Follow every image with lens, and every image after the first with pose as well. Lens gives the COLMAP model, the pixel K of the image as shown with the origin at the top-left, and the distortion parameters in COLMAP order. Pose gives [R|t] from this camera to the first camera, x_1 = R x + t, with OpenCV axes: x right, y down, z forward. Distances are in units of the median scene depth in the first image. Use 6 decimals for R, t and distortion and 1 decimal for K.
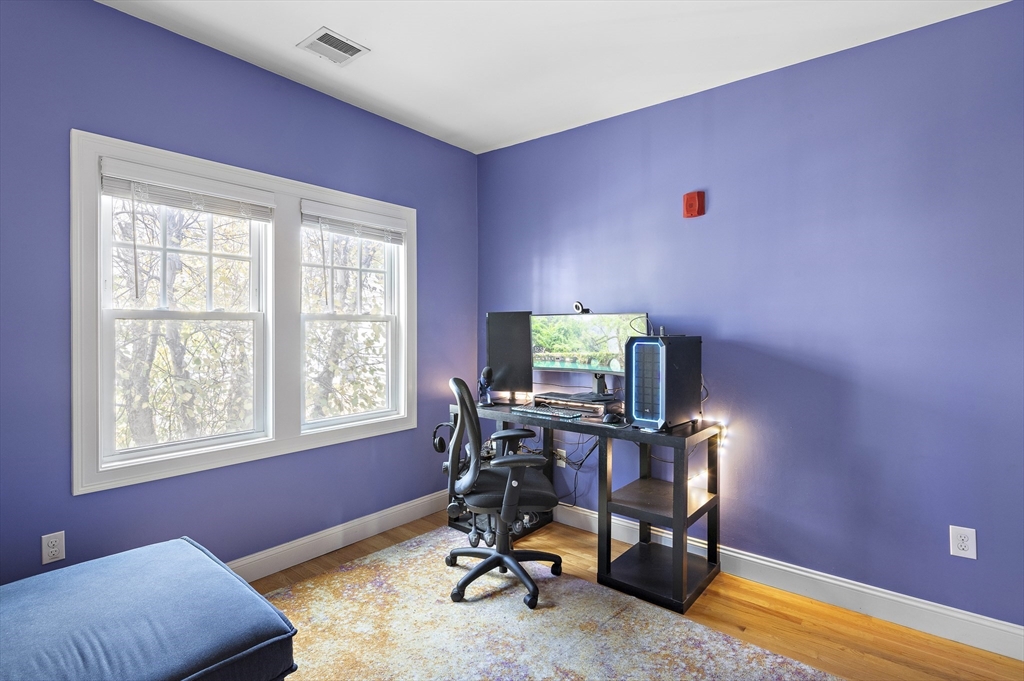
lens RADIAL K [[507.9, 0, 500.8], [0, 507.9, 328.9], [0, 0, 1]] dist [0.007056, -0.003647]
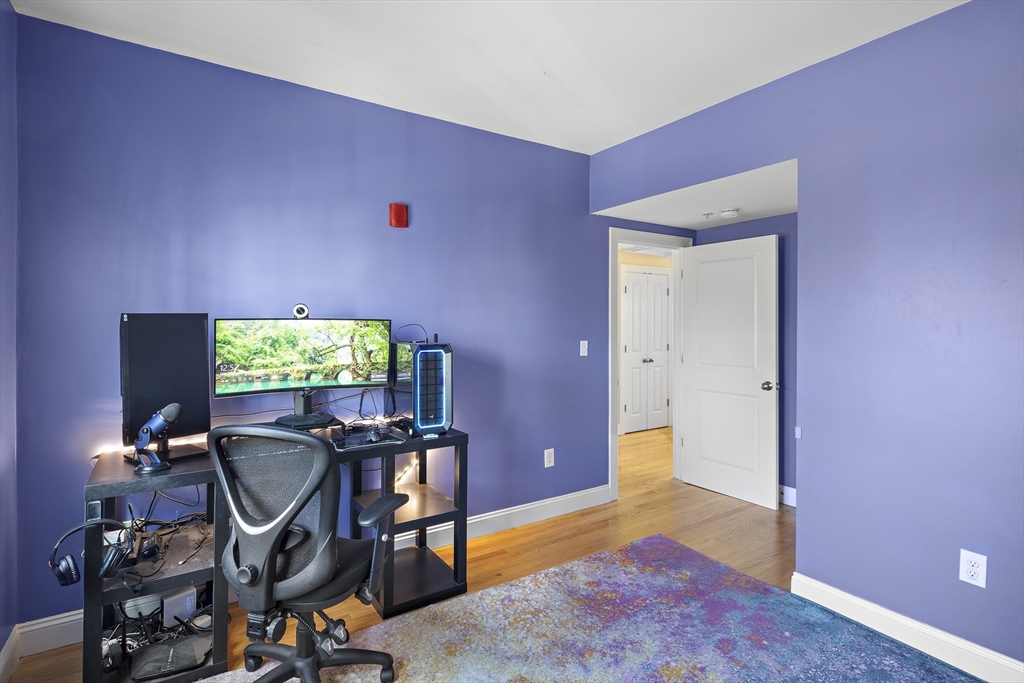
lens RADIAL K [[507.9, 0, 506.6], [0, 507.9, 324.0], [0, 0, 1]] dist [0.007056, -0.003647]
pose [[0.288264, -0.005923, 0.957533, -0.536015], [0.002933, 0.999982, 0.005303, -0.025185], [-0.957546, 0.001280, 0.288276, 0.468326]]
